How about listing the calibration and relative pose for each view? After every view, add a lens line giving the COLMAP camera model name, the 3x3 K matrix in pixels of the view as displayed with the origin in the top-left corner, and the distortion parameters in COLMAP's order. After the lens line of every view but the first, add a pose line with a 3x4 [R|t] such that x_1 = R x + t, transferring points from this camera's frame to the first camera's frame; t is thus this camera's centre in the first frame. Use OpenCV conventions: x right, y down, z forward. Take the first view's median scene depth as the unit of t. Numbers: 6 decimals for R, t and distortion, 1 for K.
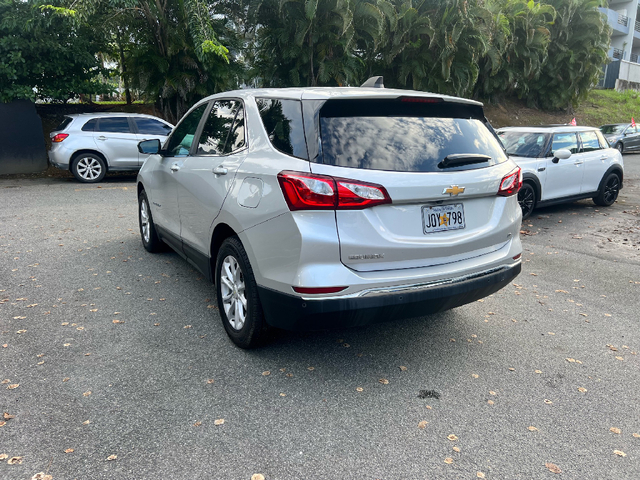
lens RADIAL K [[515.9, 0, 320.0], [0, 515.9, 261.7], [0, 0, 1]] dist [0.201192, -0.636520]
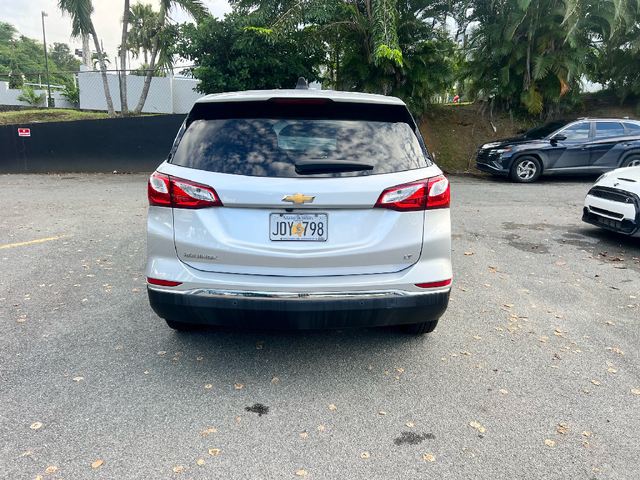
lens RADIAL K [[520.4, 0, 319.9], [0, 520.4, 258.4], [0, 0, 1]] dist [0.008326, 0.004652]
pose [[0.853929, 0.126744, -0.504719, 0.754681], [-0.130697, 0.991034, 0.027742, -0.060642], [0.503710, 0.042276, 0.862838, 0.225375]]
